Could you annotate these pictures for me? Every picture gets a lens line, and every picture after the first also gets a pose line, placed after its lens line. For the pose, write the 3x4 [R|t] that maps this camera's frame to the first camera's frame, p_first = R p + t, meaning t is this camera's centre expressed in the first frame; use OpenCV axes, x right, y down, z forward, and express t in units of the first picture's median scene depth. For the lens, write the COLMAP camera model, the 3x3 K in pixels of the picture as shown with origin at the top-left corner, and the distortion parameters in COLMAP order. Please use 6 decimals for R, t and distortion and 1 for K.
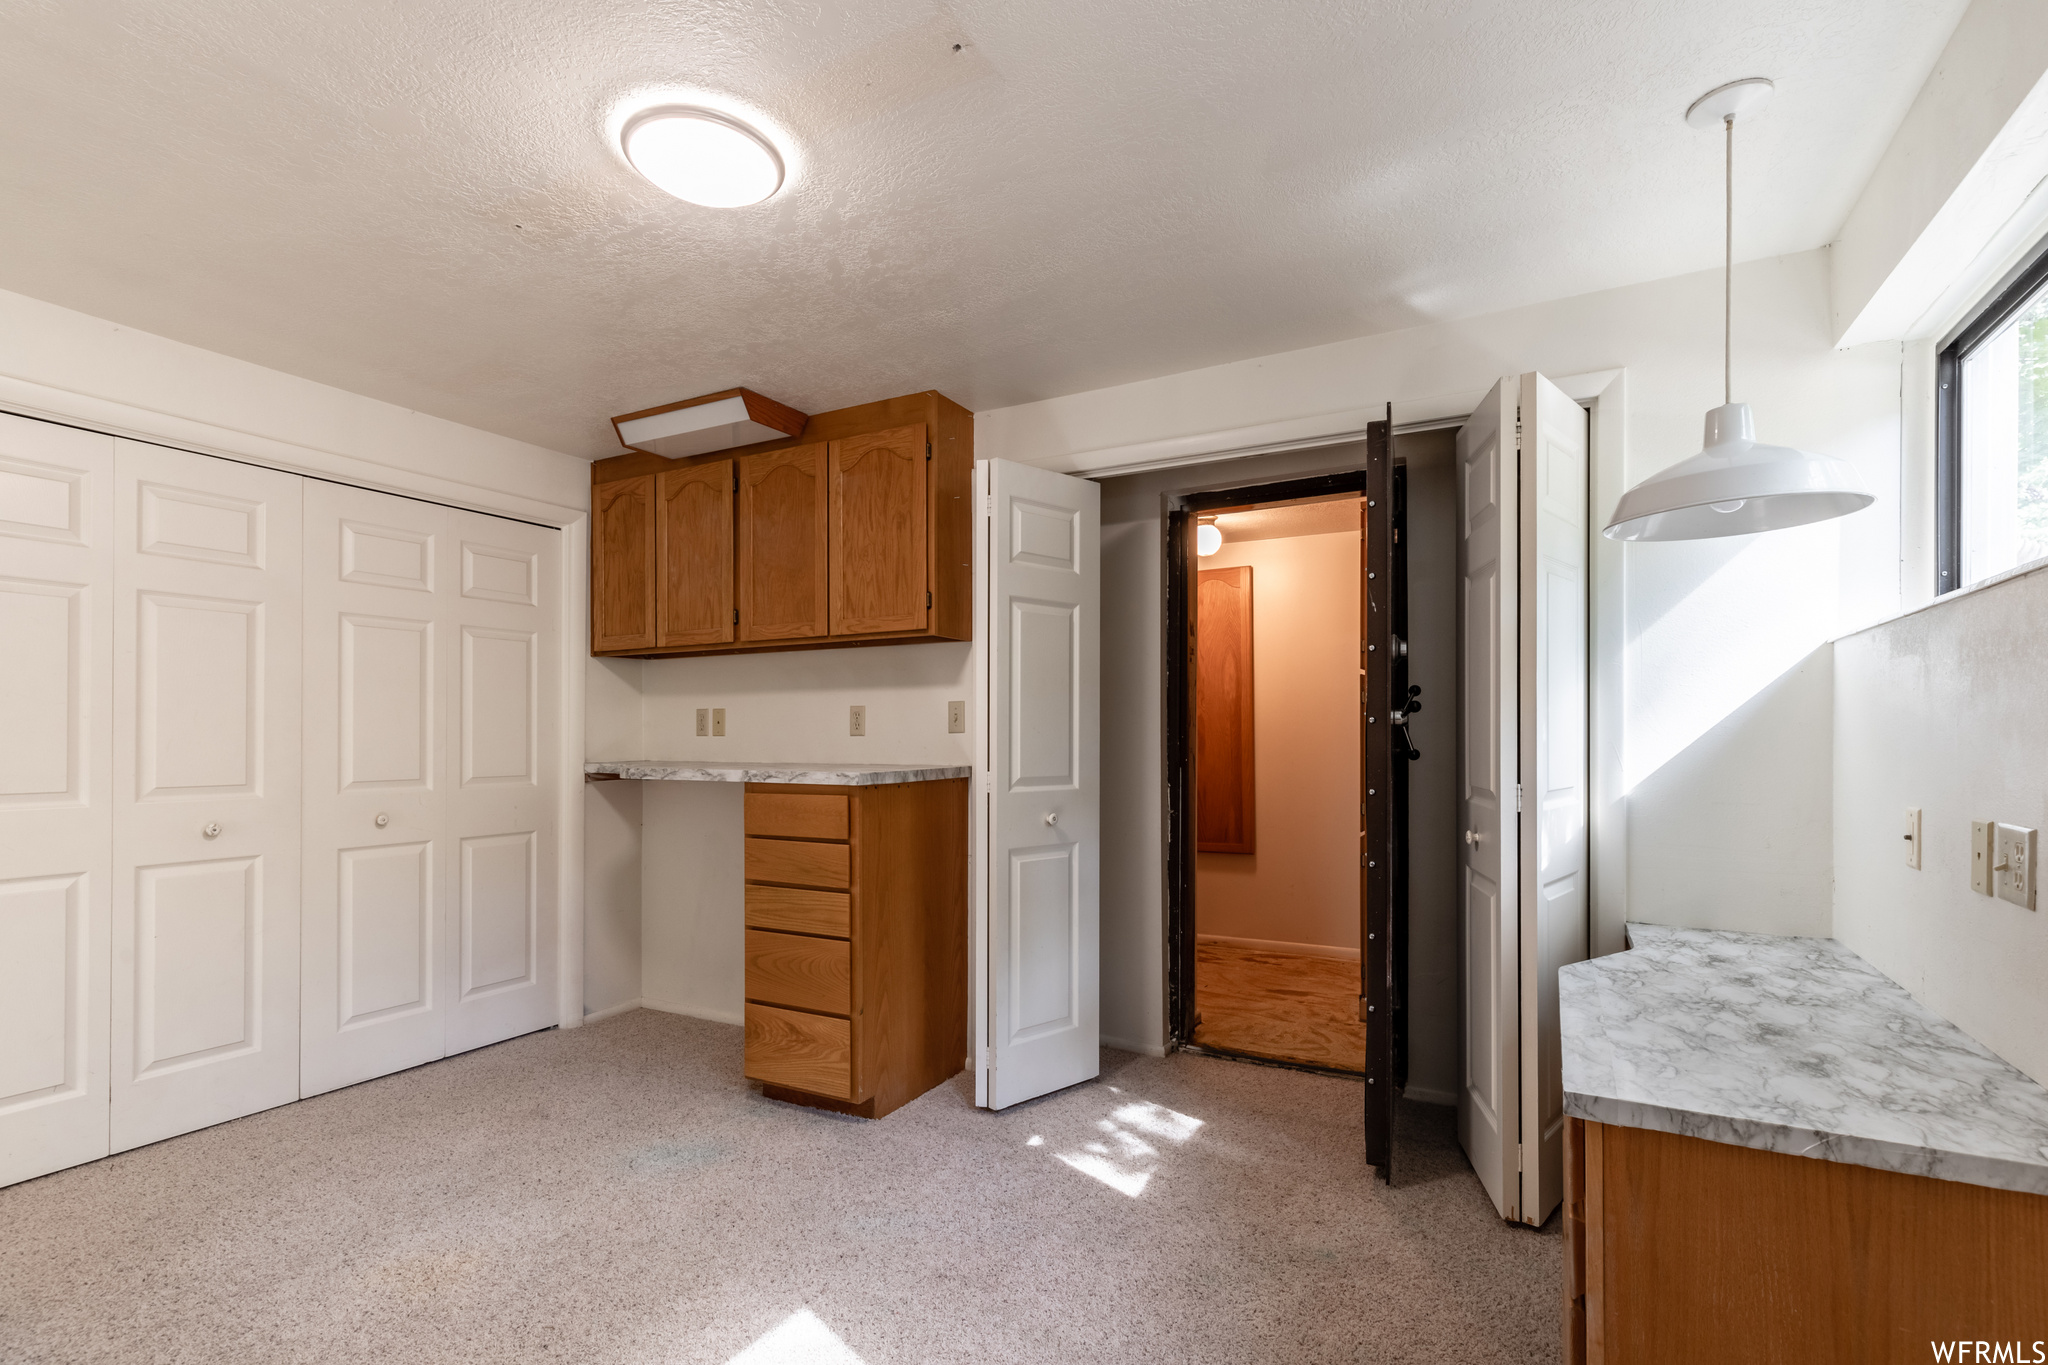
lens RADIAL K [[946.5, 0, 1028.2], [0, 946.5, 728.3], [0, 0, 1]] dist [-0.000199, -0.000414]
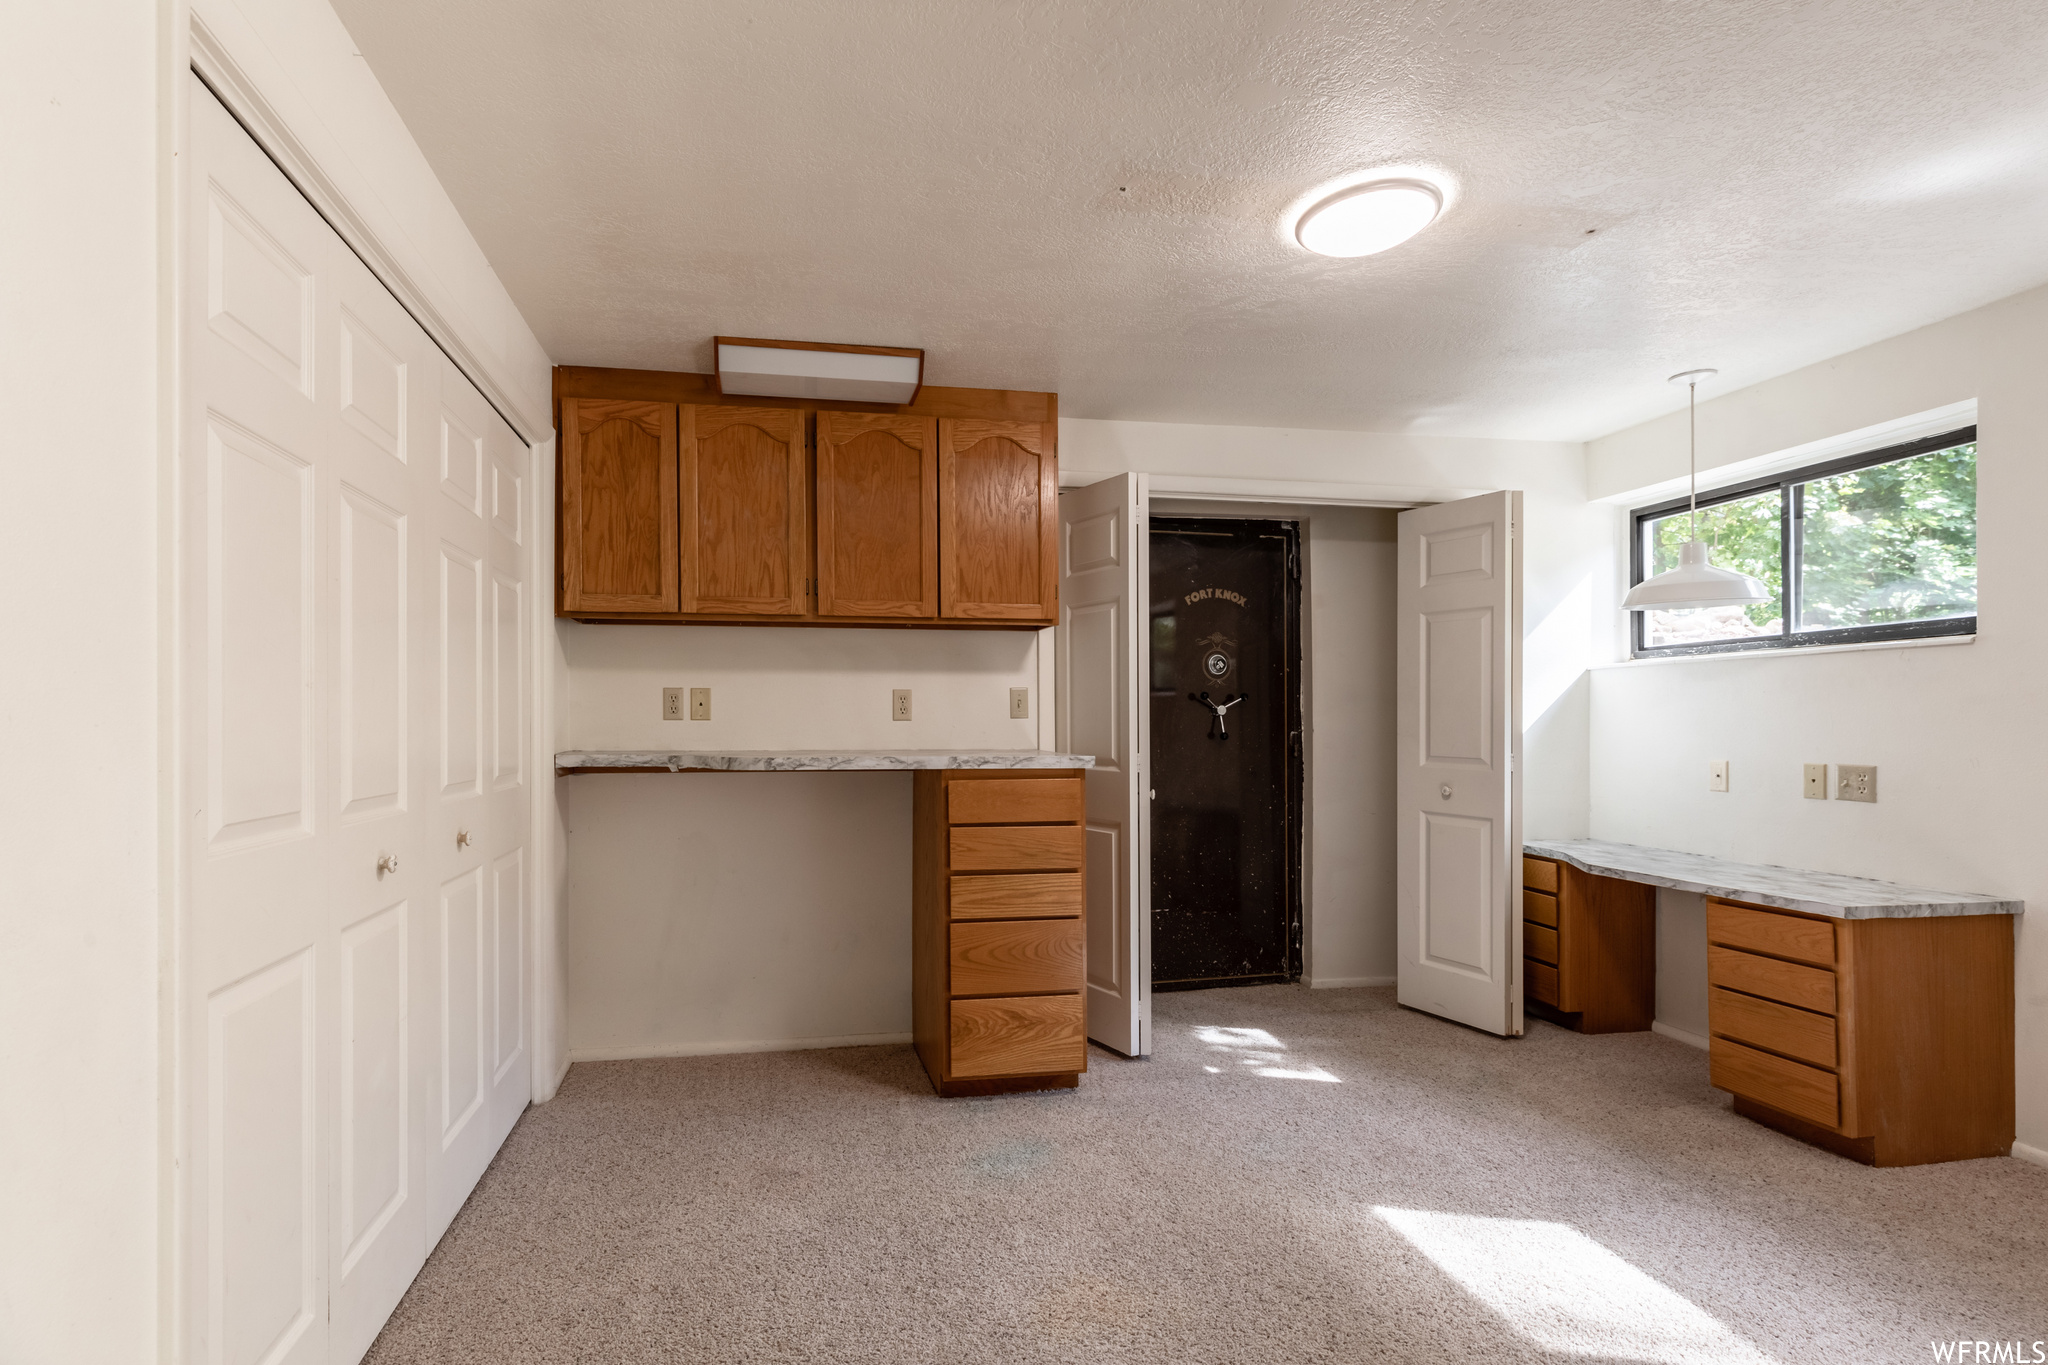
lens RADIAL K [[961.7, 0, 922.3], [0, 961.7, 708.2], [0, 0, 1]] dist [0.000159, -0.000184]
pose [[0.793980, 0.011416, 0.607837, -0.826972], [-0.008396, 0.999934, -0.007814, 0.003353], [-0.607886, 0.001101, 0.794023, 0.226202]]
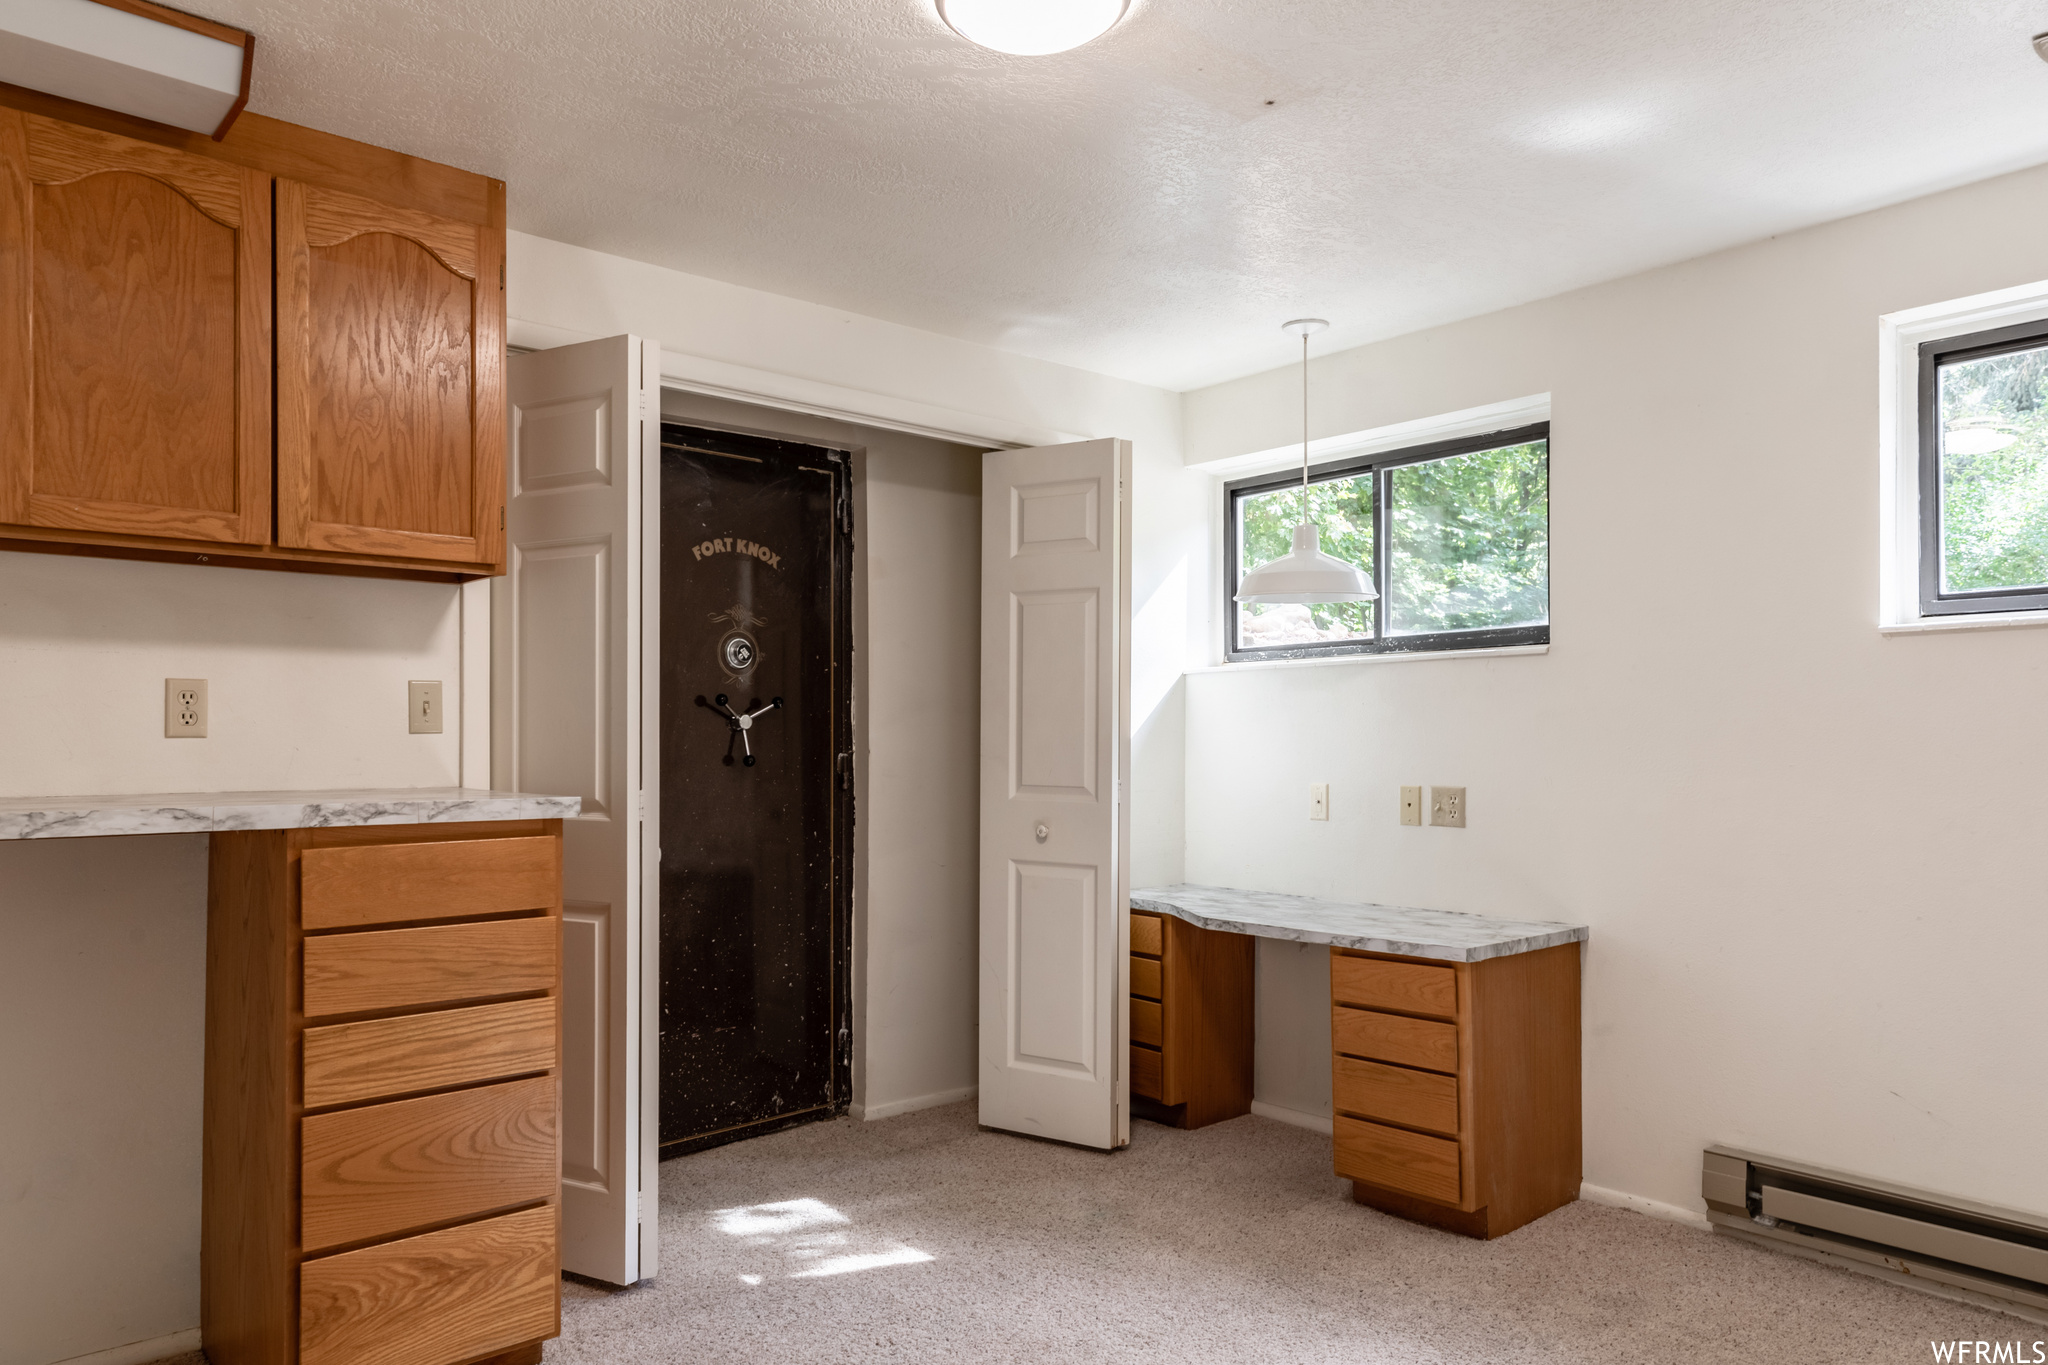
lens RADIAL K [[1366.1, 0, 1039.1], [0, 1366.1, 709.6], [0, 0, 1]] dist [0.012075, -0.000611]
pose [[0.340434, 0.022548, 0.939998, -0.781462], [-0.009167, 0.999745, -0.020661, 0.004540], [-0.940224, -0.001583, 0.340554, 0.343063]]
